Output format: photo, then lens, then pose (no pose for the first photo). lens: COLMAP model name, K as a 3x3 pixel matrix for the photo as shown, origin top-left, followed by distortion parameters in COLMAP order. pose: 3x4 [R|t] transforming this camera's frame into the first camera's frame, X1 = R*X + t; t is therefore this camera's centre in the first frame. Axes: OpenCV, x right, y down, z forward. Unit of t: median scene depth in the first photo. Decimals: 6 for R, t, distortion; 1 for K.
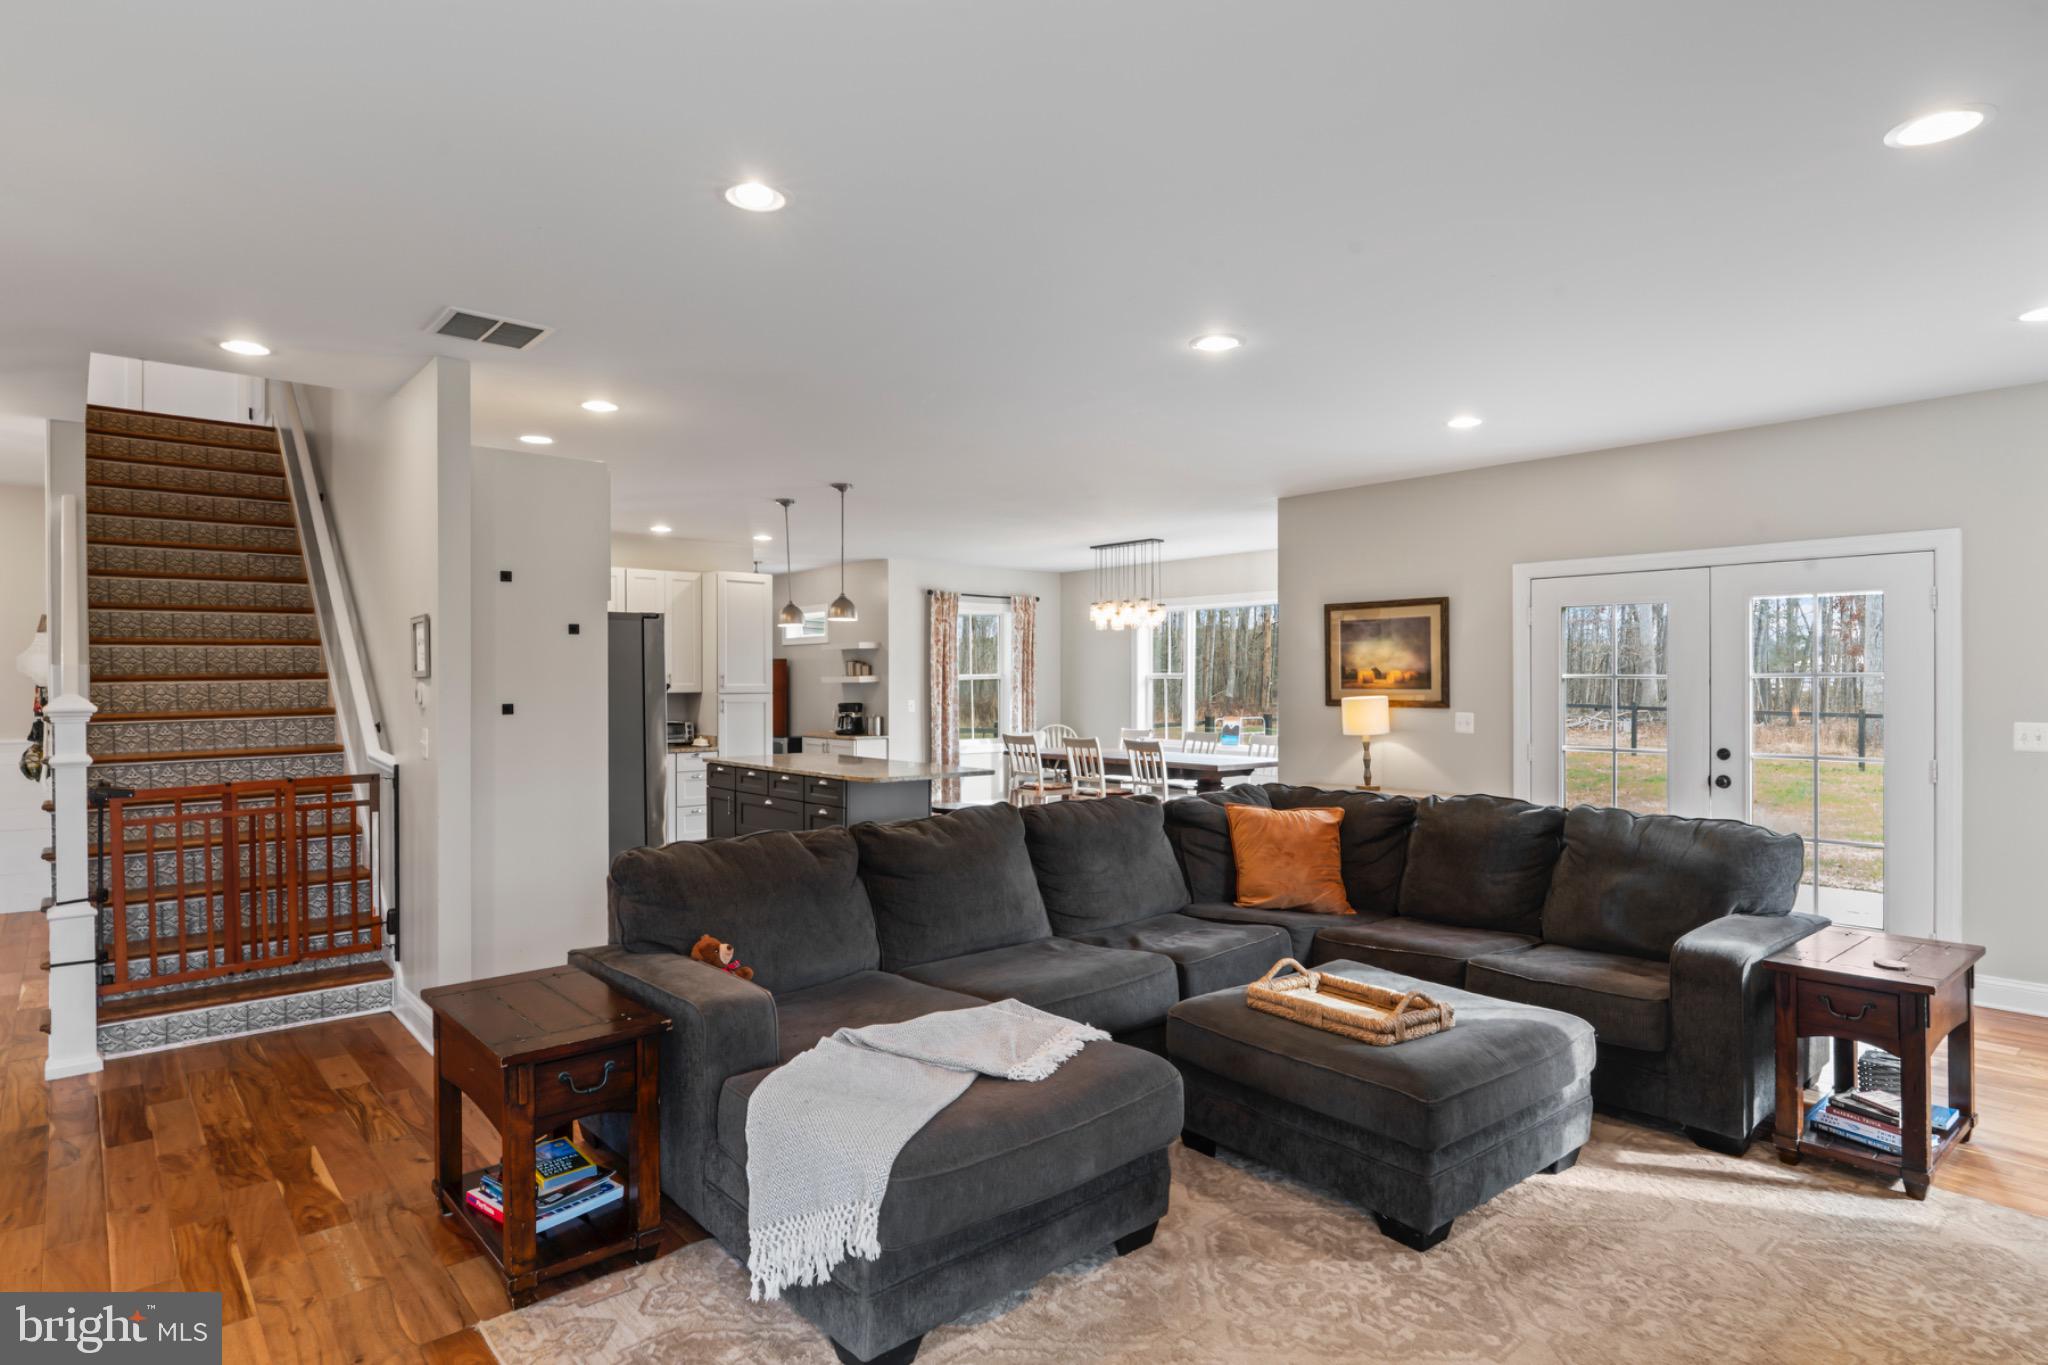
lens RADIAL K [[1090.4, 0, 1020.2], [0, 1090.4, 689.5], [0, 0, 1]] dist [-0.000444, 0.004368]
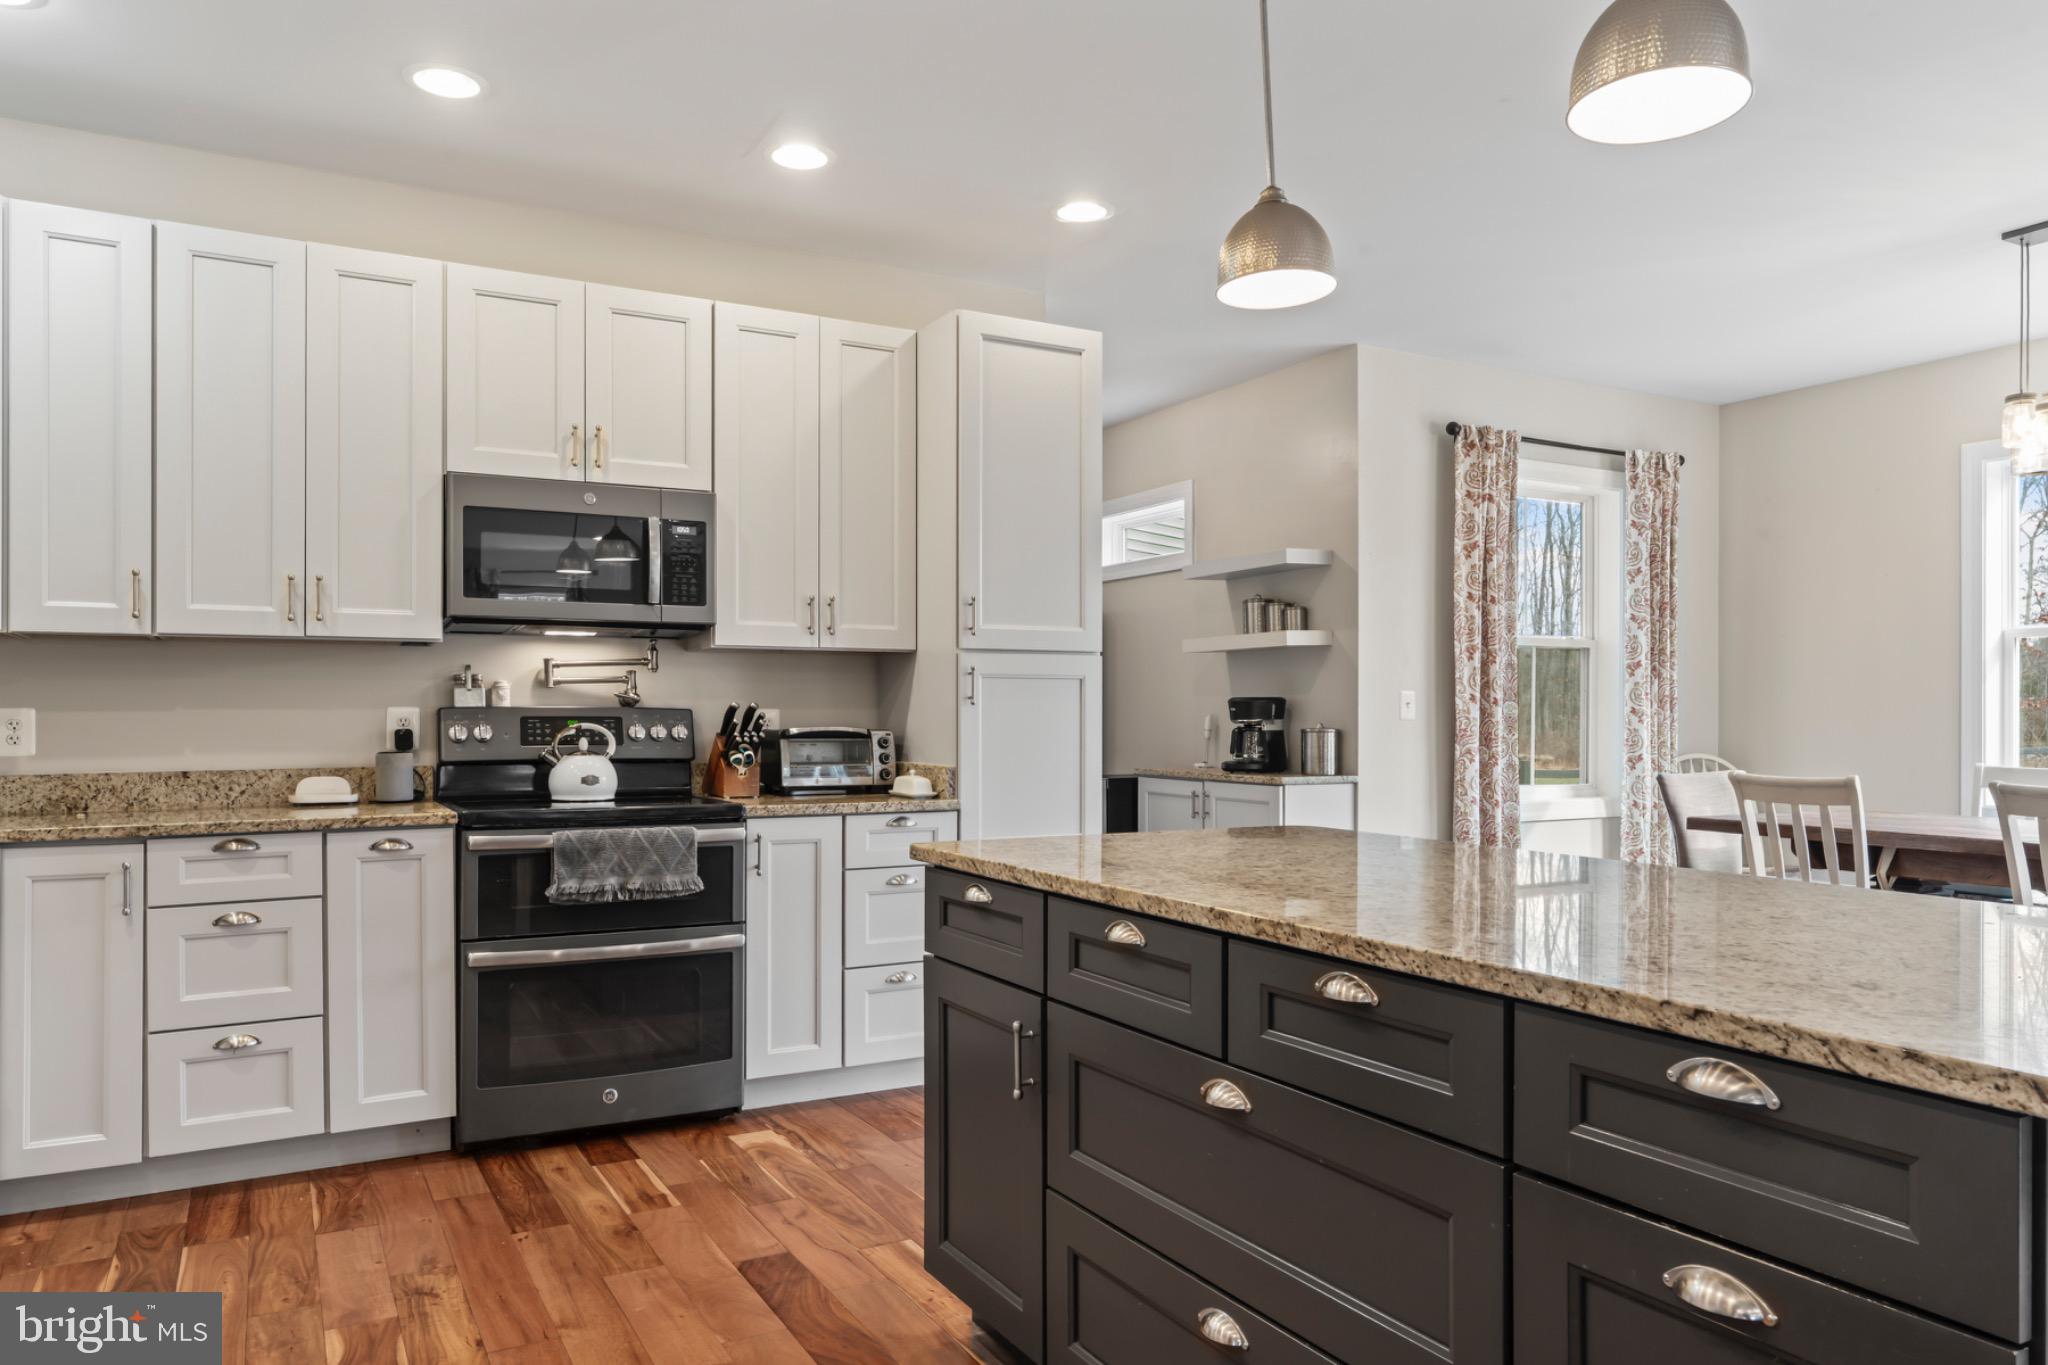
lens RADIAL K [[1383.0, 0, 1031.2], [0, 1383.0, 701.2], [0, 0, 1]] dist [0.004656, -0.000467]
pose [[0.978498, 0.000626, -0.206253, -0.133384], [-0.003923, 0.999871, -0.015577, 0.023017], [0.206217, 0.016051, 0.978375, 0.467073]]
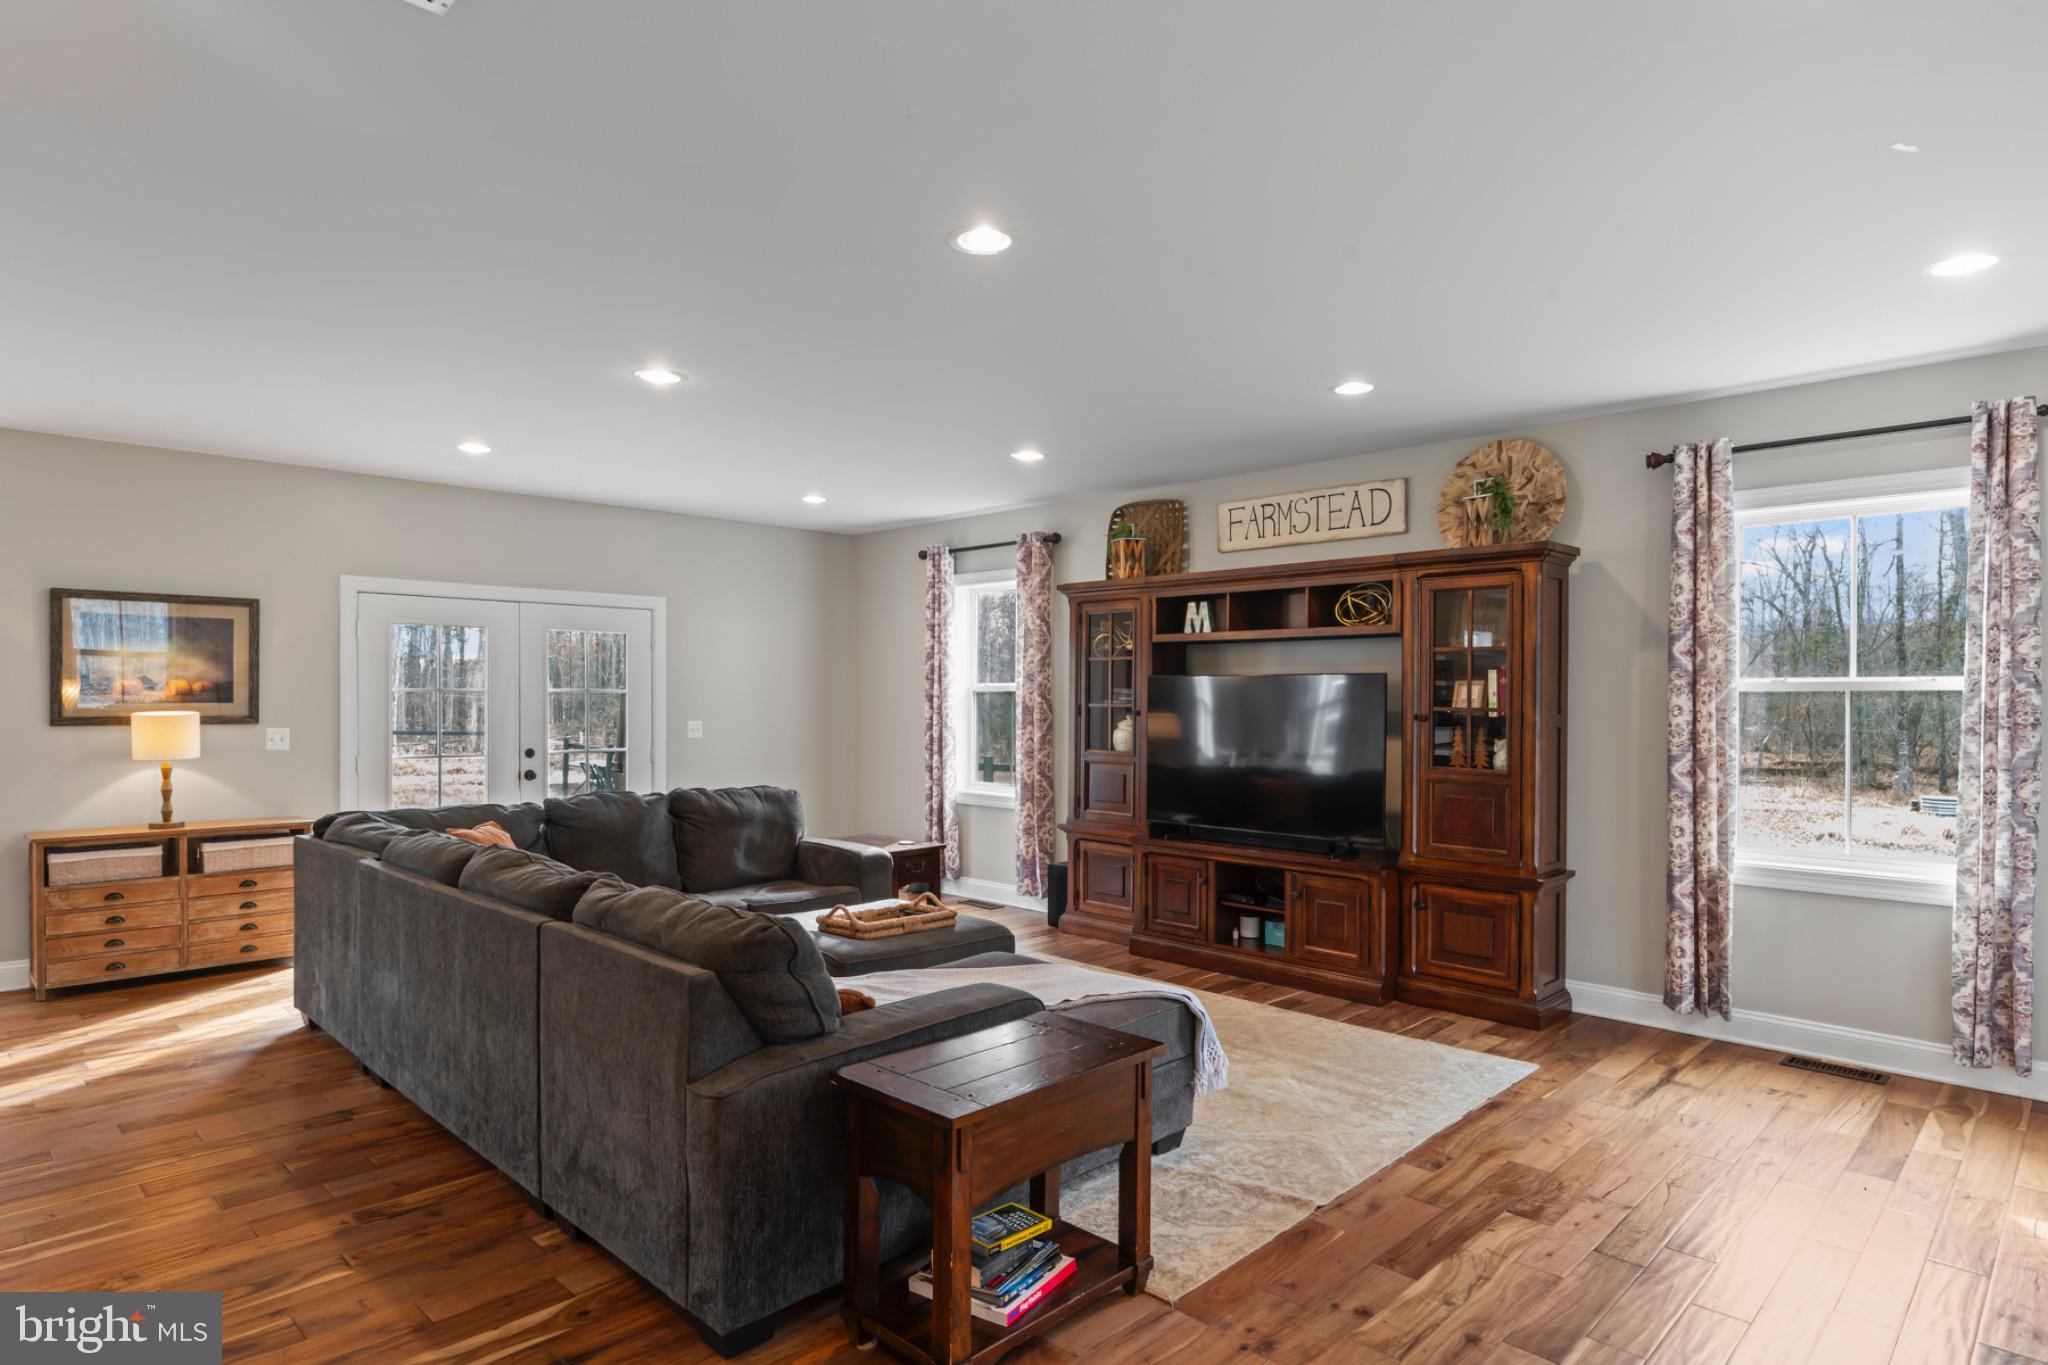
lens RADIAL K [[1133.2, 0, 1025.4], [0, 1133.2, 701.8], [0, 0, 1]] dist [-0.006664, -0.000692]
pose [[-0.076552, -0.003631, 0.997059, -0.337315], [0.002407, 0.999990, 0.003827, -0.001598], [-0.997063, 0.002693, -0.076542, 0.259995]]
